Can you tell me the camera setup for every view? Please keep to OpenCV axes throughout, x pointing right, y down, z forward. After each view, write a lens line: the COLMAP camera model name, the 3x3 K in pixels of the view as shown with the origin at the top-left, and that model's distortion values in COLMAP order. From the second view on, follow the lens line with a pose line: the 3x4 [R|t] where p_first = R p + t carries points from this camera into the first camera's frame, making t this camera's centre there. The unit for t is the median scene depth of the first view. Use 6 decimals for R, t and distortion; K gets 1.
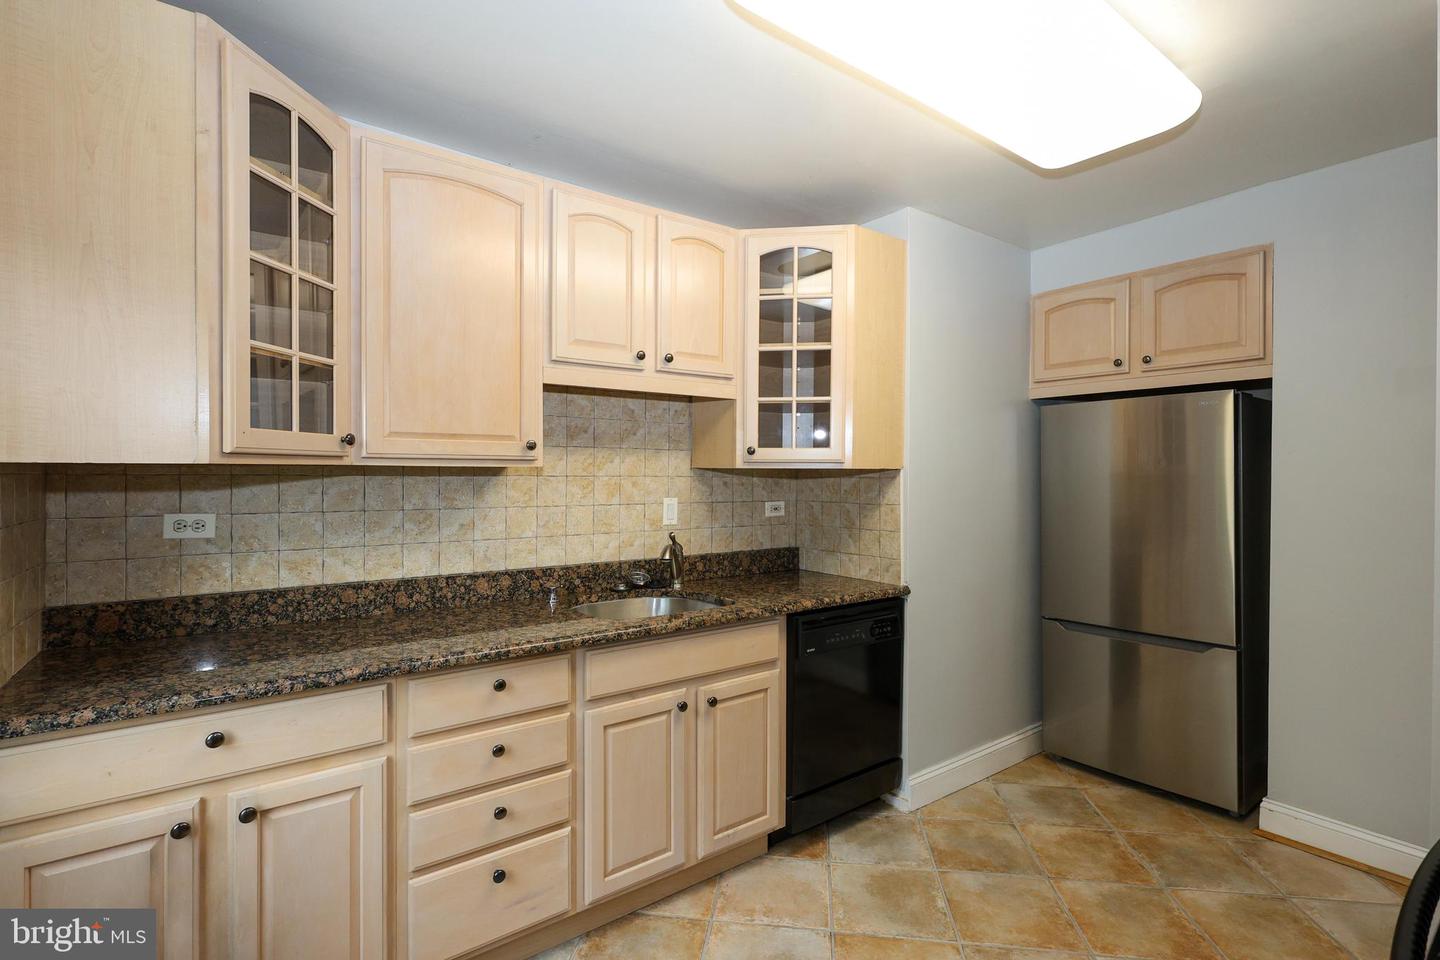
lens RADIAL K [[666.1, 0, 706.9], [0, 666.1, 473.7], [0, 0, 1]] dist [0.002432, 0.000202]
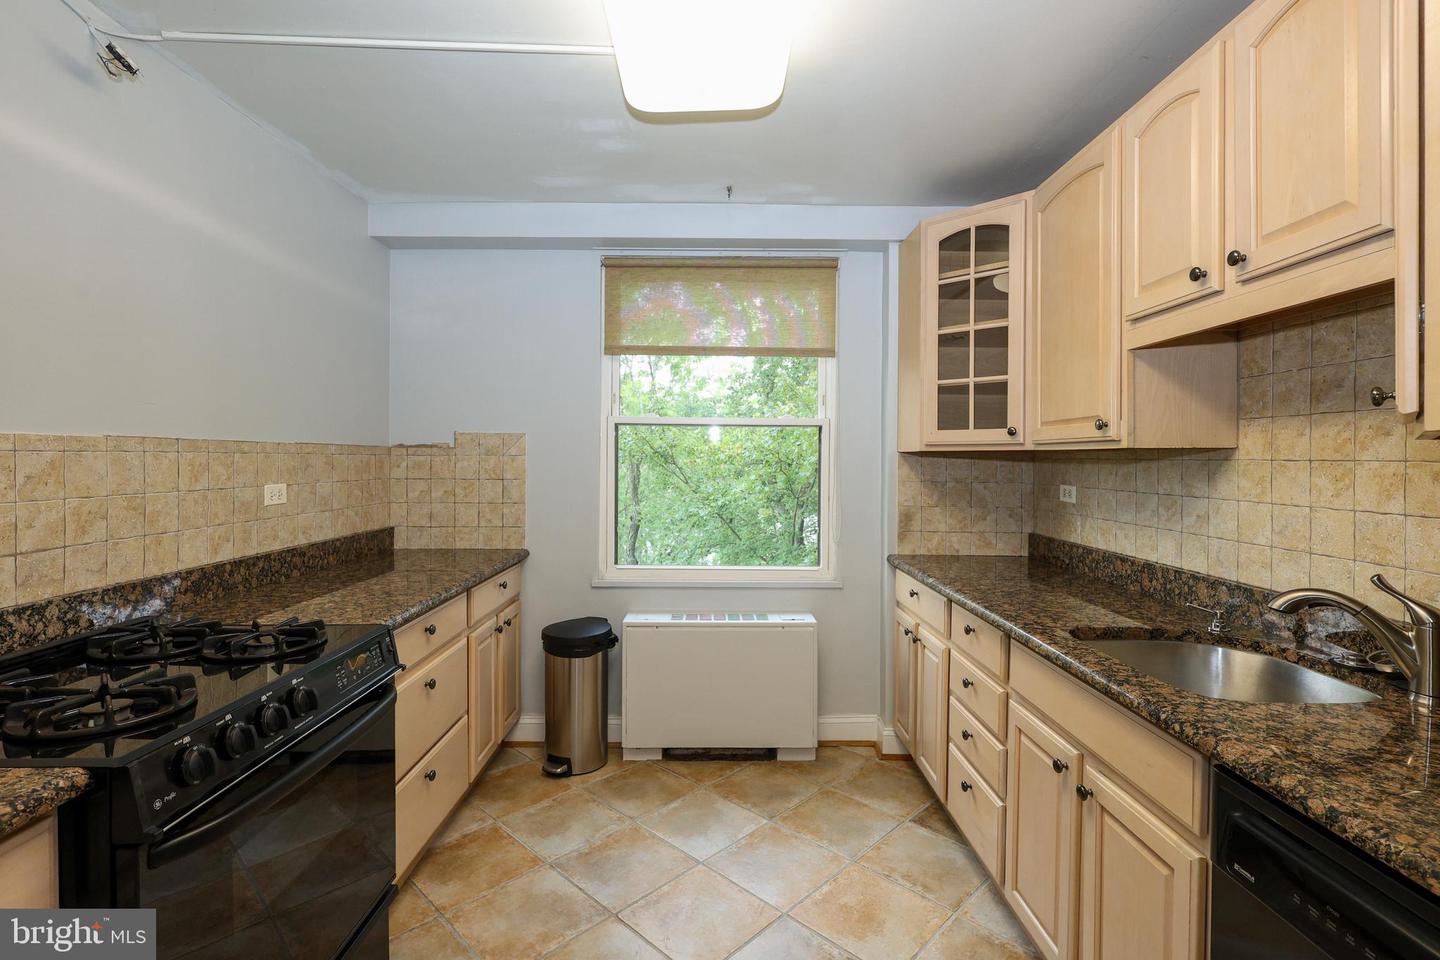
lens RADIAL K [[666.1, 0, 714.5], [0, 666.1, 470.2], [0, 0, 1]] dist [0.002432, 0.000202]
pose [[-0.583456, 0.006398, -0.812120, 0.722537], [-0.011085, 0.999813, 0.015840, 0.010278], [0.812069, 0.018245, -0.583276, 1.018177]]
